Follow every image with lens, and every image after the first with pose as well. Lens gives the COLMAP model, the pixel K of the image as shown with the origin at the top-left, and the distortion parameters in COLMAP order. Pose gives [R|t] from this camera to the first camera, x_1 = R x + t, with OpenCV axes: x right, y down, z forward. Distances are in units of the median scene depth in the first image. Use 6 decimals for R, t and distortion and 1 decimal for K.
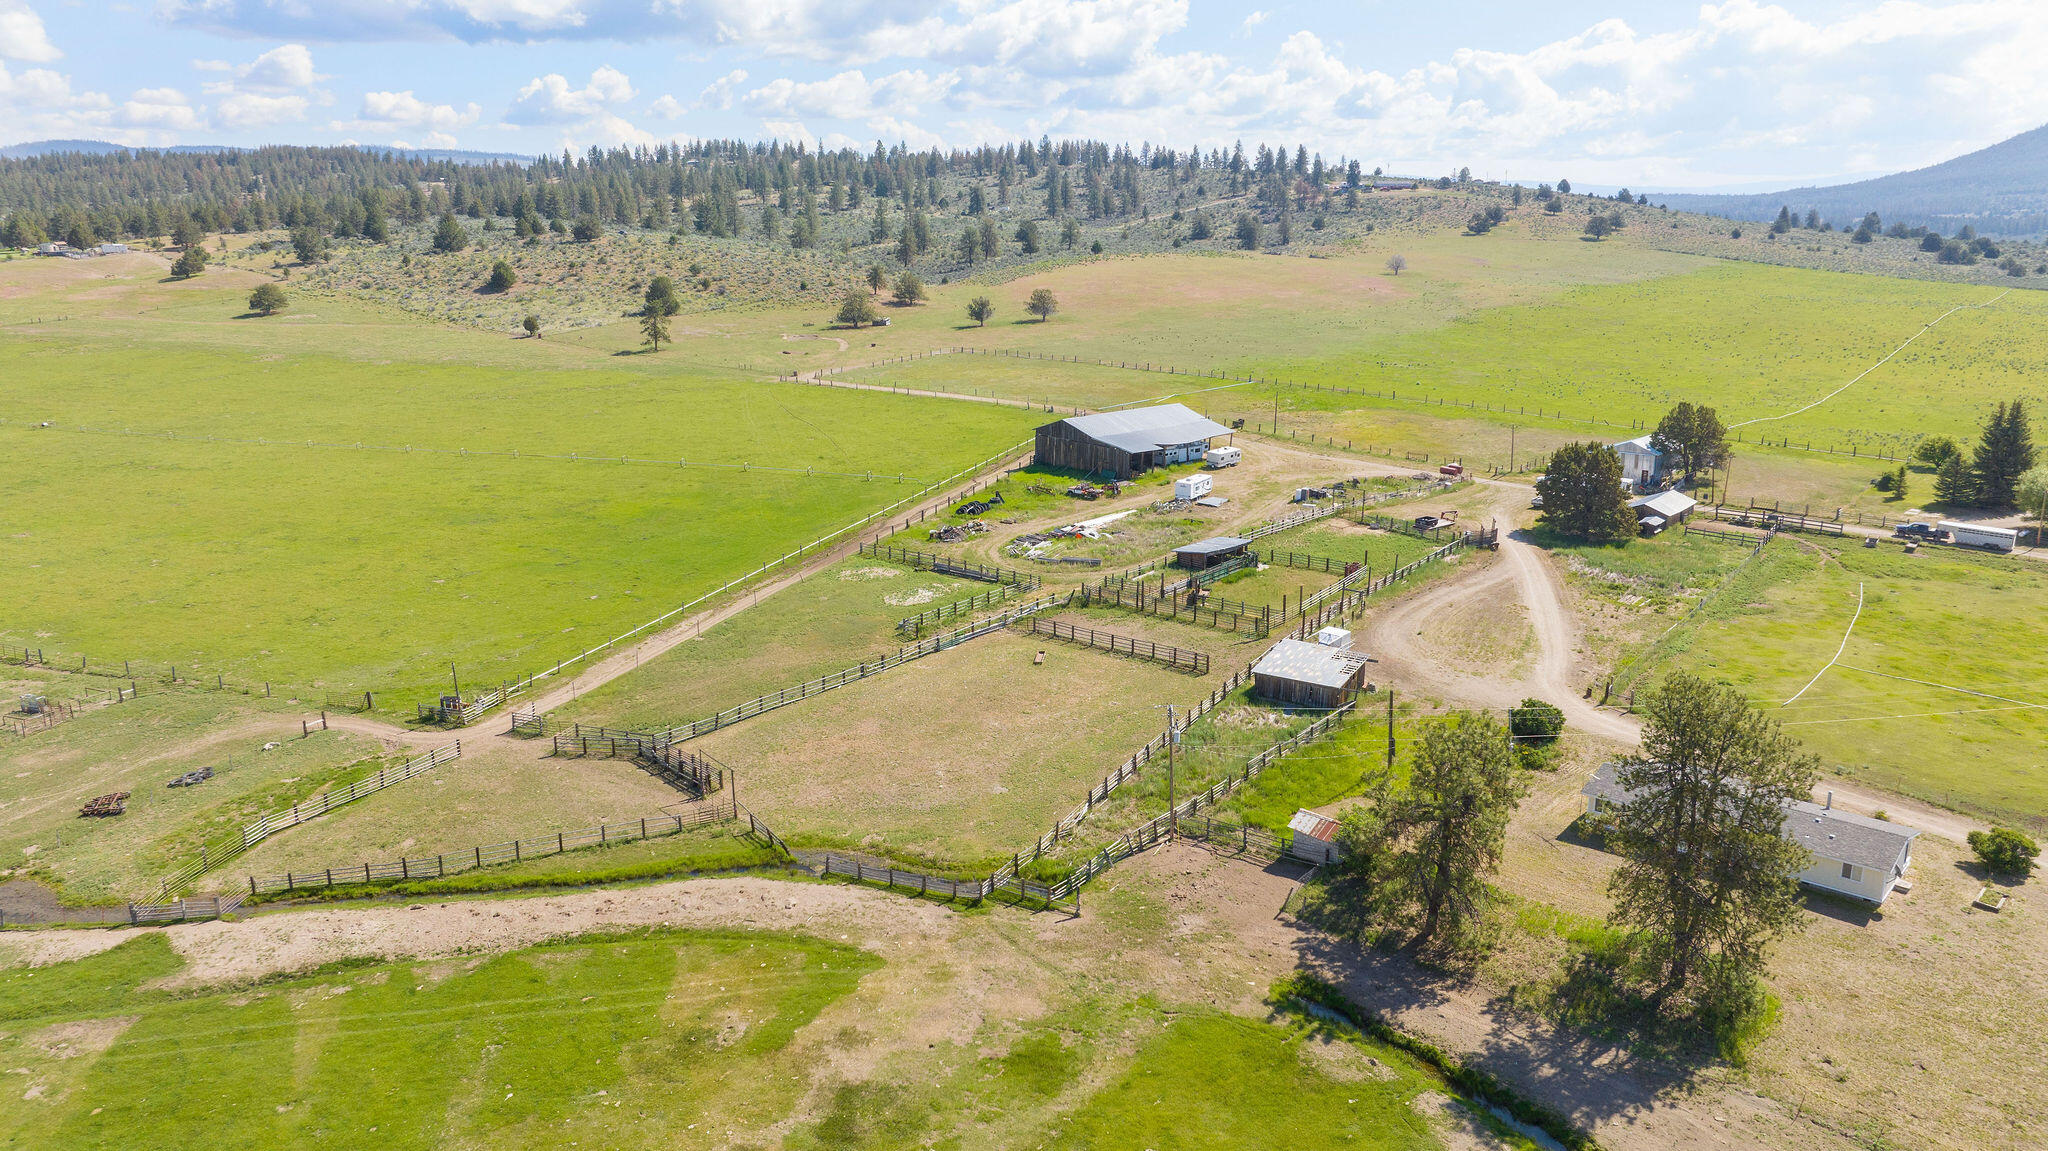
lens RADIAL K [[1544.6, 0, 1024.0], [0, 1544.6, 575.5], [0, 0, 1]] dist [-0.079649, 0.092518]
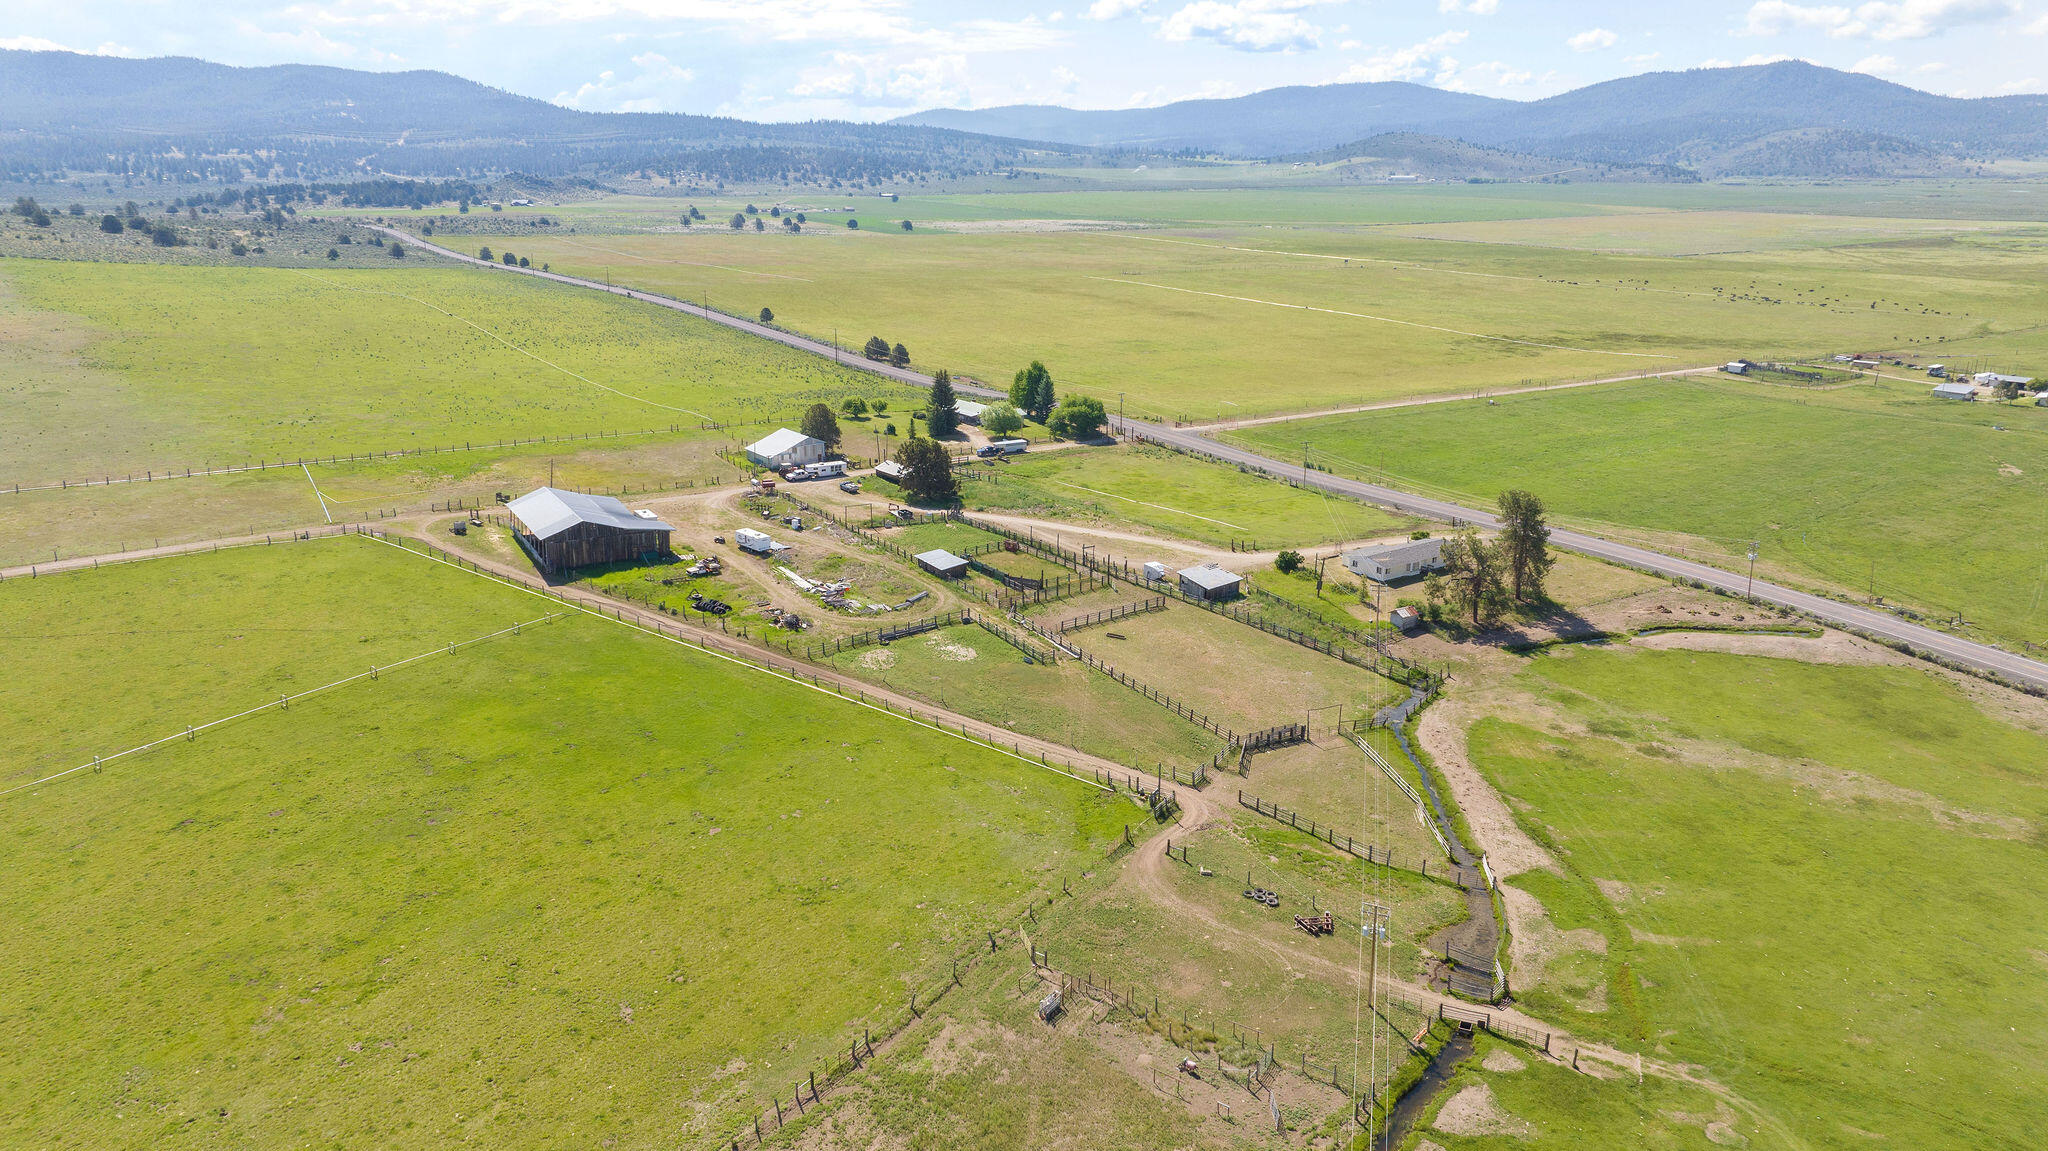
lens RADIAL K [[1544.6, 0, 1024.0], [0, 1544.6, 575.5], [0, 0, 1]] dist [-0.079649, 0.092518]
pose [[0.173630, -0.272991, 0.946218, -2.083509], [0.219687, 0.947337, 0.233002, -0.551480], [-0.959995, 0.167416, 0.224458, 1.066302]]
